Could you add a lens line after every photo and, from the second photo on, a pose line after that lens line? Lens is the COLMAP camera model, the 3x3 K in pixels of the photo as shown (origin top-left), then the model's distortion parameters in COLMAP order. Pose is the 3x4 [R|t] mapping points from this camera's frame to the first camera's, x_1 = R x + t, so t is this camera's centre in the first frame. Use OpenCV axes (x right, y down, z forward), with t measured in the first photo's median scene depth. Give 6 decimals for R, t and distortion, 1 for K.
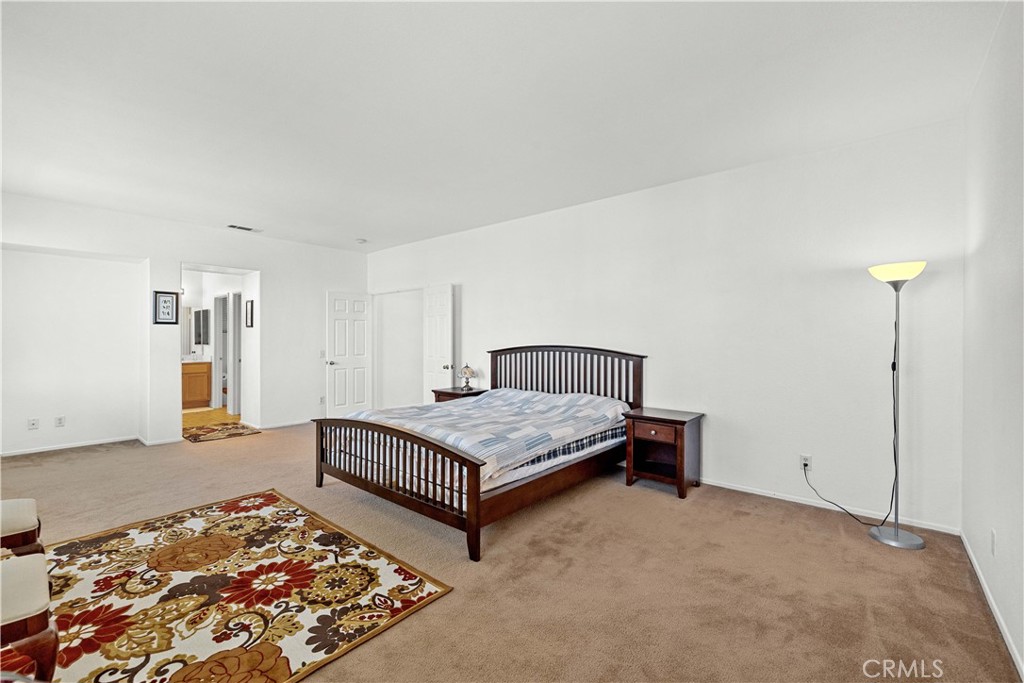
lens RADIAL K [[432.6, 0, 512.0], [0, 432.6, 341.5], [0, 0, 1]] dist [-0.000049, -0.000381]
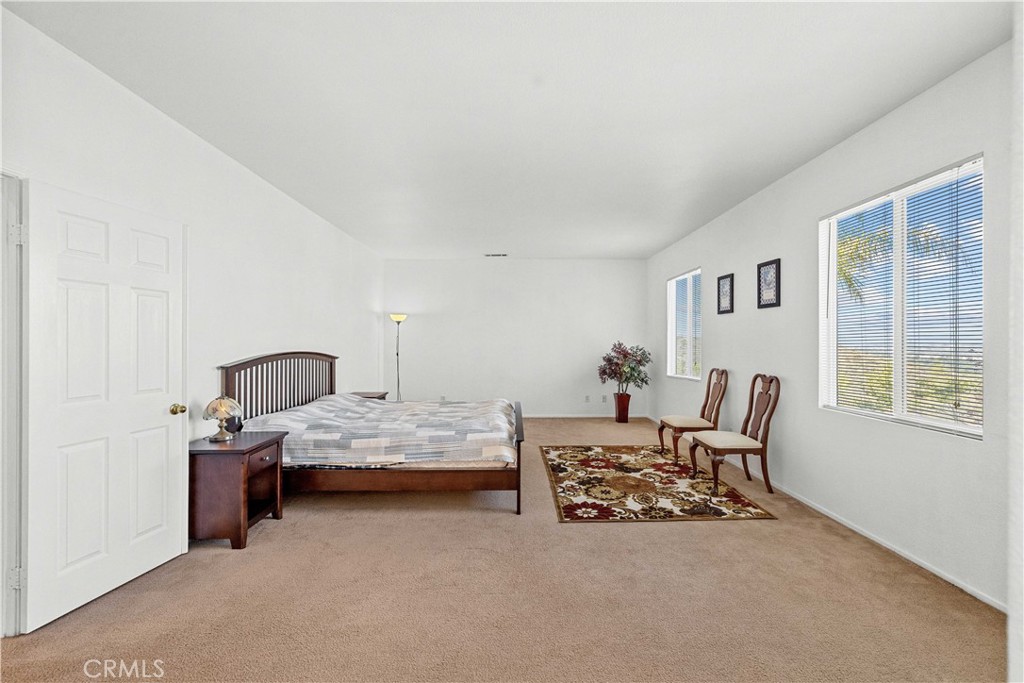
lens RADIAL K [[432.6, 0, 512.0], [0, 432.6, 341.5], [0, 0, 1]] dist [-0.000049, -0.000381]
pose [[-0.651941, -0.003902, 0.758259, -1.465438], [-0.001339, 0.999991, 0.003995, -0.027278], [-0.758268, 0.001589, -0.651941, 2.098585]]
